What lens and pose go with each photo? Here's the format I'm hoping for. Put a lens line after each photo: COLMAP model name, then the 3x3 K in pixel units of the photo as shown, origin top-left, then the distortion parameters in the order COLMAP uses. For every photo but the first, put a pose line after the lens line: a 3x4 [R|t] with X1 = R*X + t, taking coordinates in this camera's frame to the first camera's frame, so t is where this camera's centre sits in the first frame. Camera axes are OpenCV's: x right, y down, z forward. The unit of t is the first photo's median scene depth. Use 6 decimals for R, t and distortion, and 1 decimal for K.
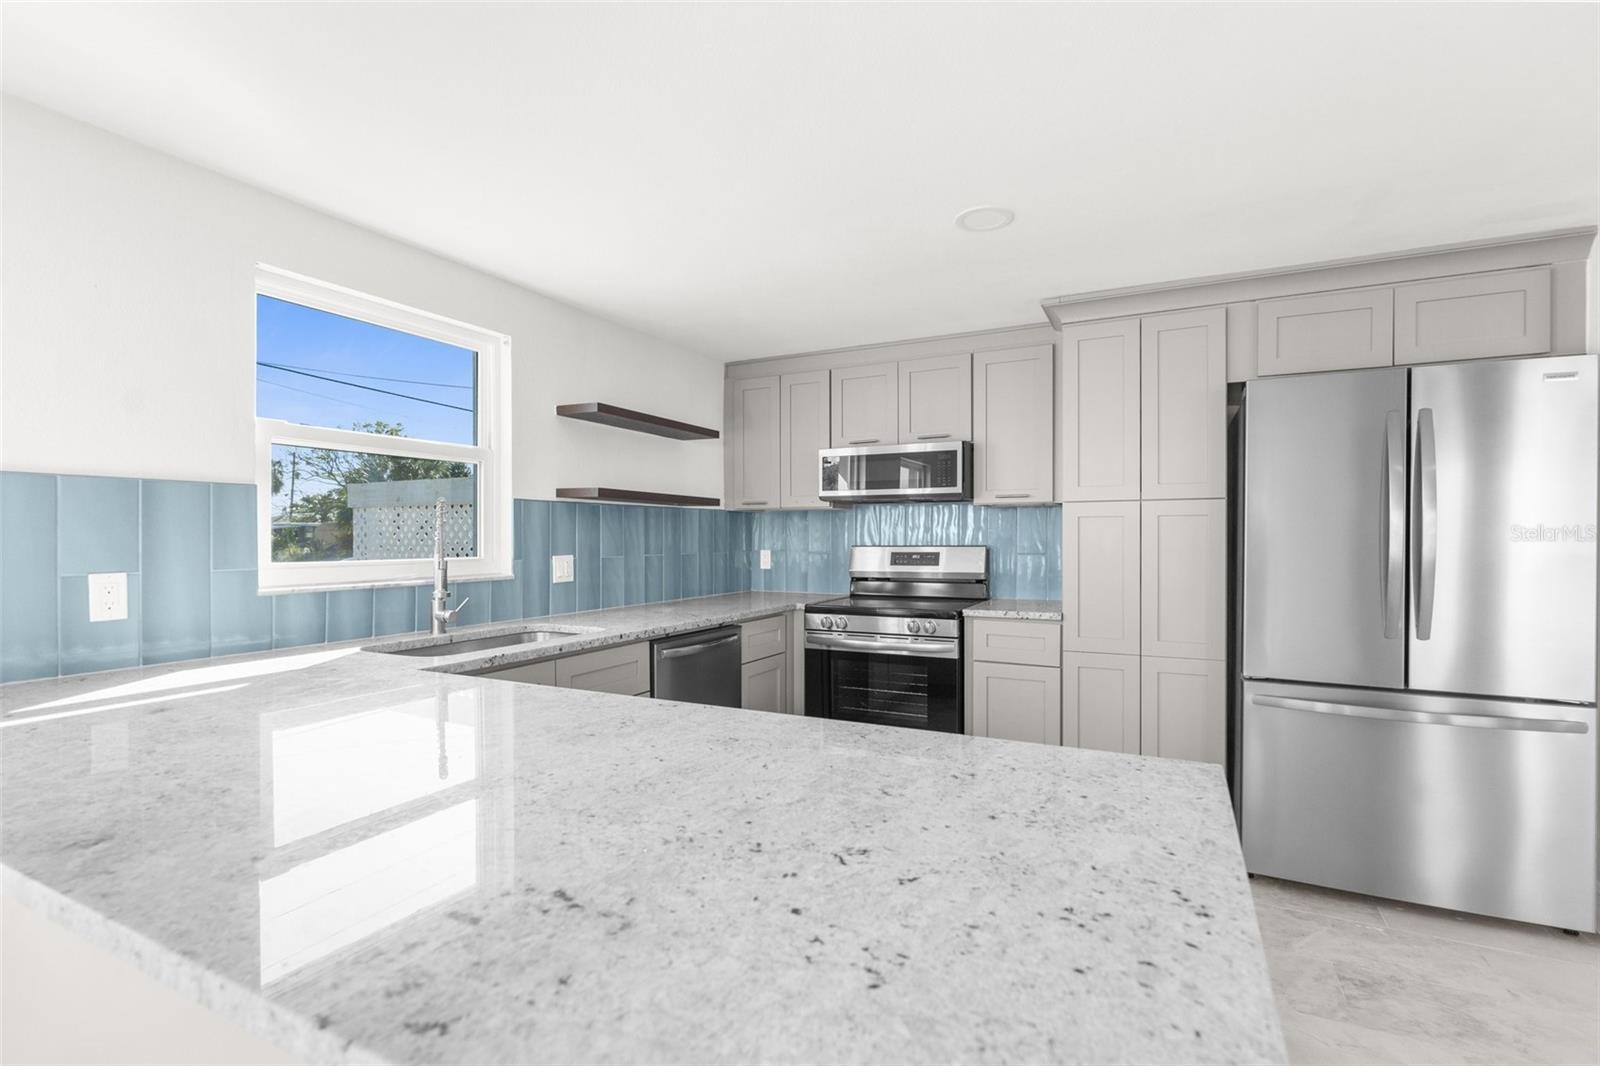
lens RADIAL K [[729.4, 0, 800.5], [0, 729.4, 540.2], [0, 0, 1]] dist [-0.012229, 0.006512]
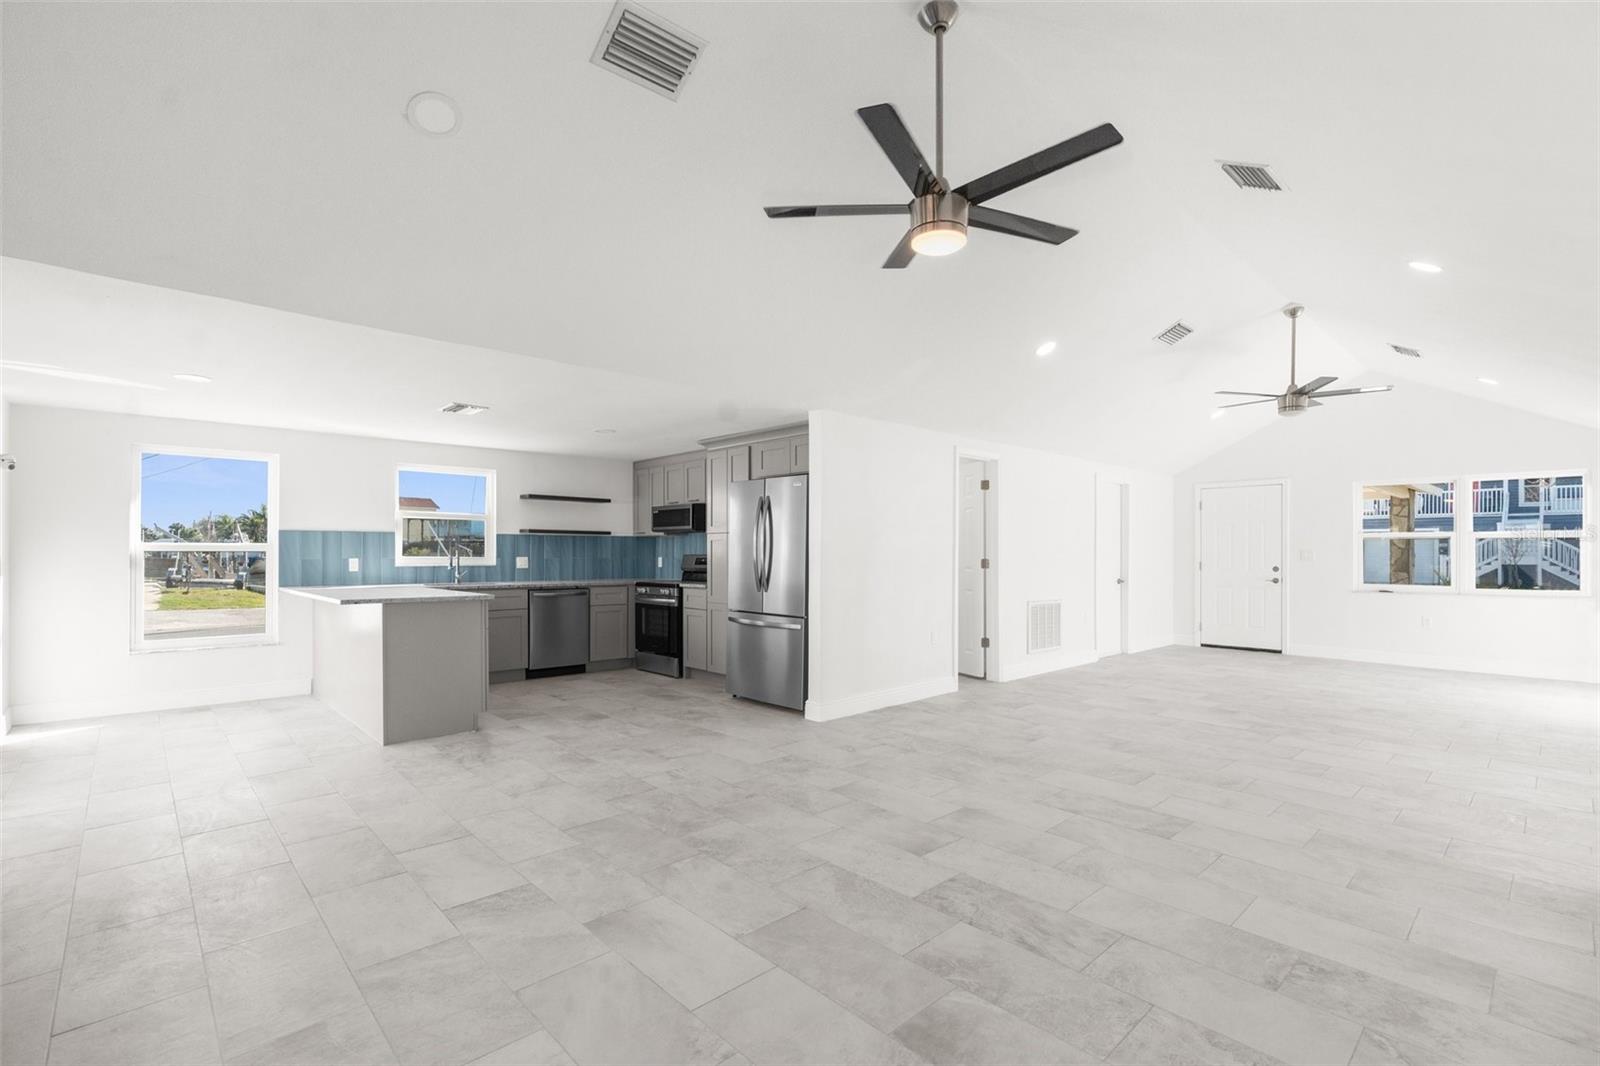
lens RADIAL K [[723.3, 0, 797.2], [0, 723.3, 551.5], [0, 0, 1]] dist [-0.001017, 0.000422]
pose [[0.937479, 0.003069, -0.348030, 1.281744], [-0.005797, 0.999960, -0.006800, 0.013057], [0.347995, 0.008392, 0.937459, -0.869696]]
